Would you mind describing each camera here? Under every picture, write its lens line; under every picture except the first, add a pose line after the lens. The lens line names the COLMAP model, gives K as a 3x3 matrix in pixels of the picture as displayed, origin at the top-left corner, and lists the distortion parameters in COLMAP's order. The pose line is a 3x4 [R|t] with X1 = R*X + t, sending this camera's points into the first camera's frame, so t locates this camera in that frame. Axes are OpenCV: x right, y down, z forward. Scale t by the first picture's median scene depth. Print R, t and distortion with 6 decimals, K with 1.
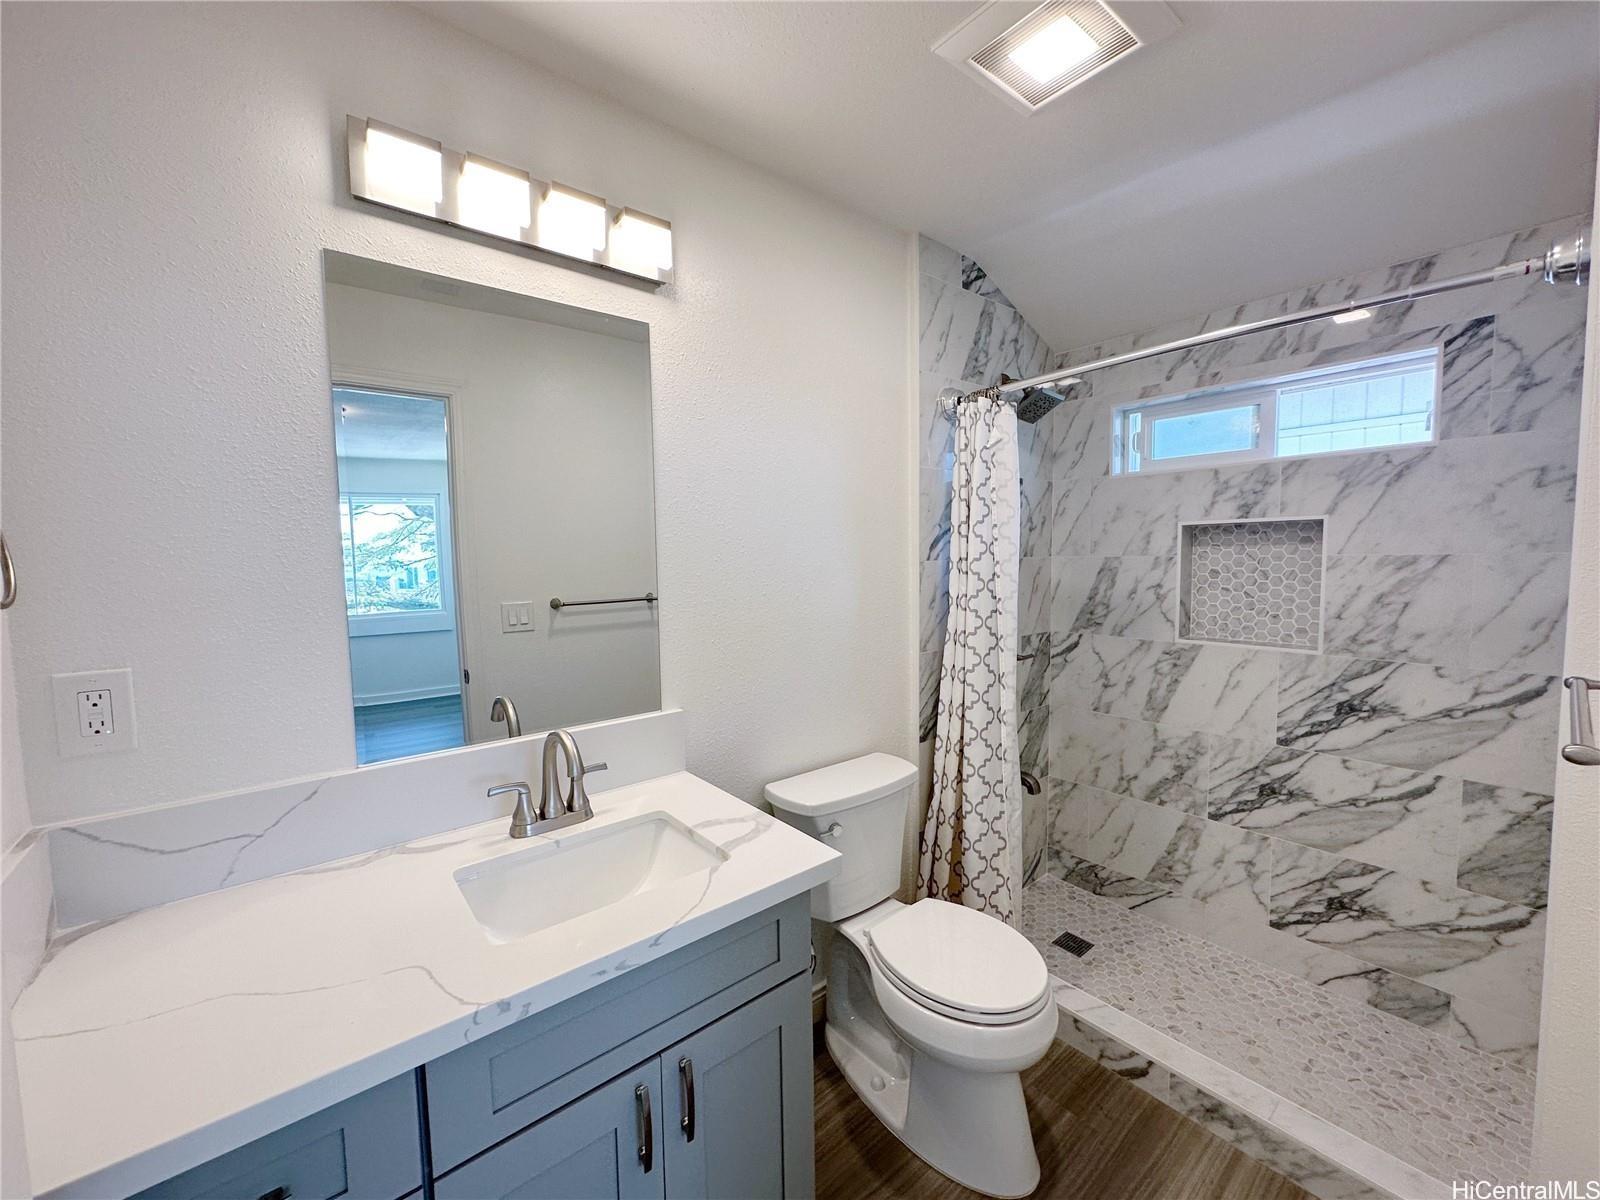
lens RADIAL K [[636.4, 0, 798.1], [0, 636.4, 602.2], [0, 0, 1]] dist [-0.000638, -0.000265]
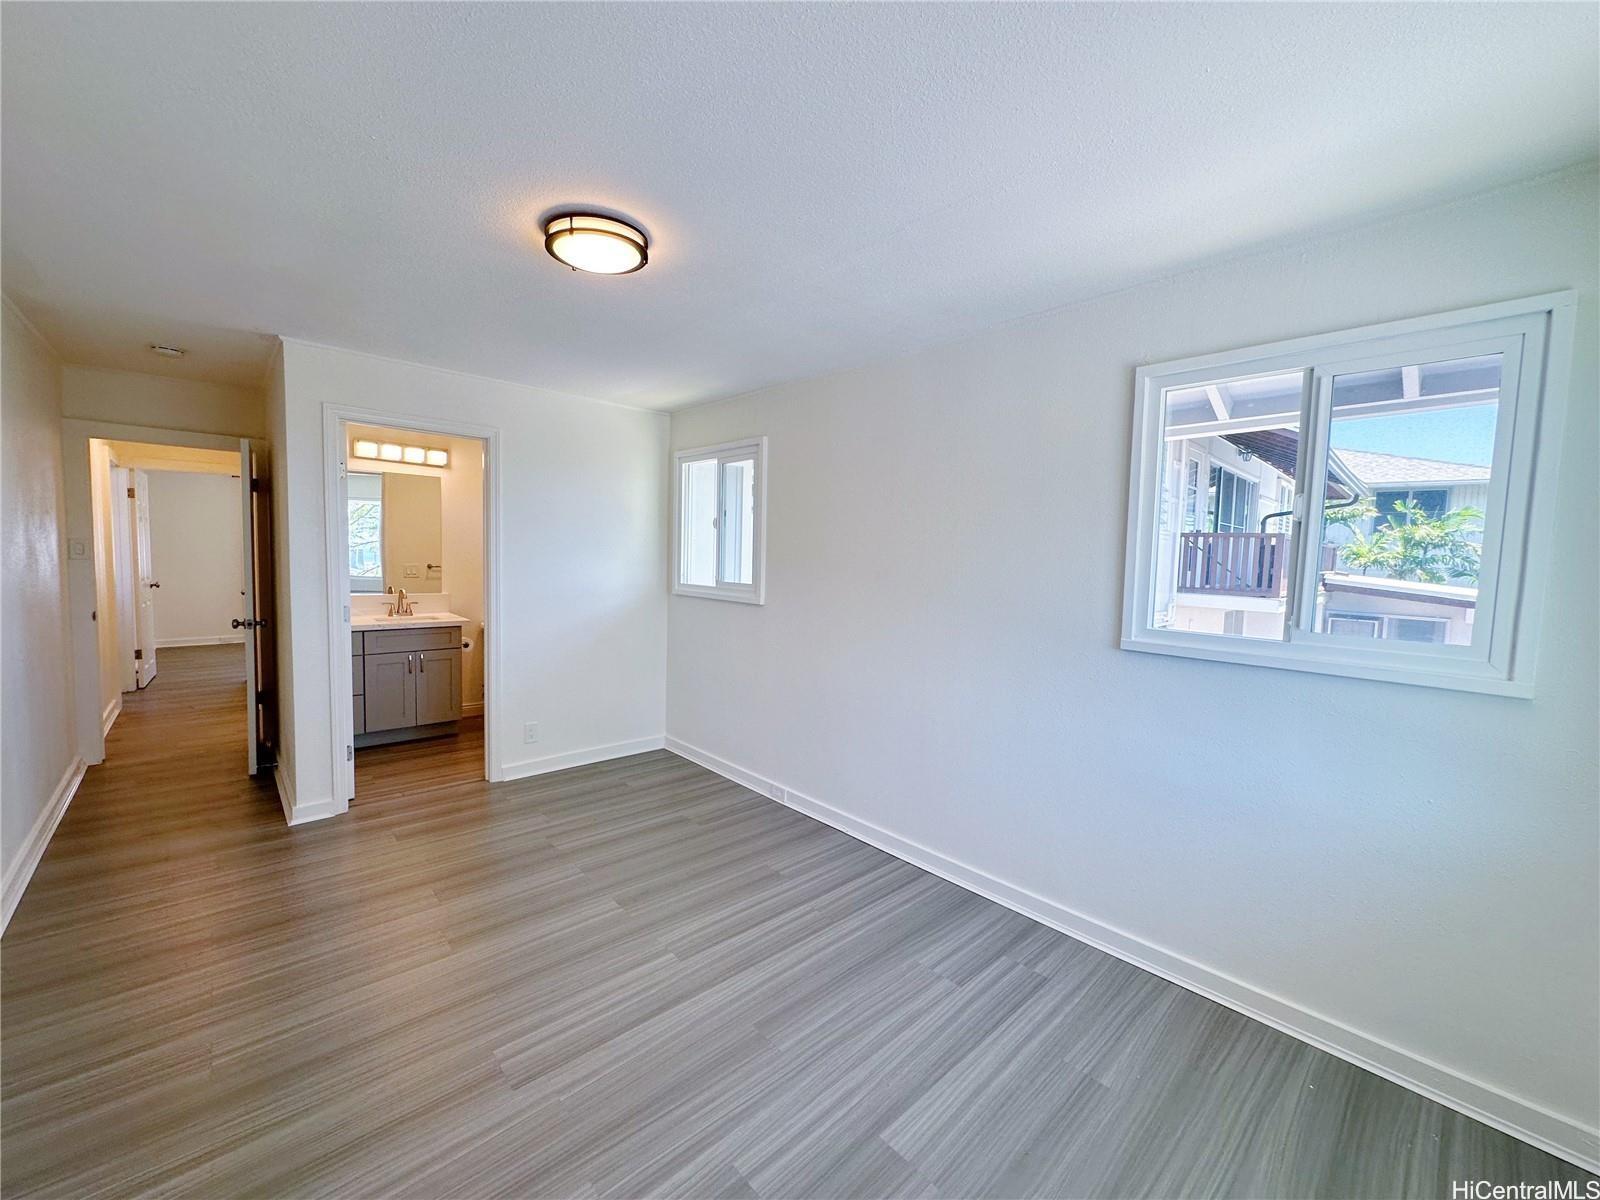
lens RADIAL K [[636.4, 0, 802.5], [0, 636.4, 599.7], [0, 0, 1]] dist [-0.000638, -0.000265]
pose [[0.997545, 0.036773, 0.059593, 1.697916], [-0.036378, 0.999308, -0.007695, 0.188835], [-0.059835, 0.005508, 0.998193, -2.803988]]
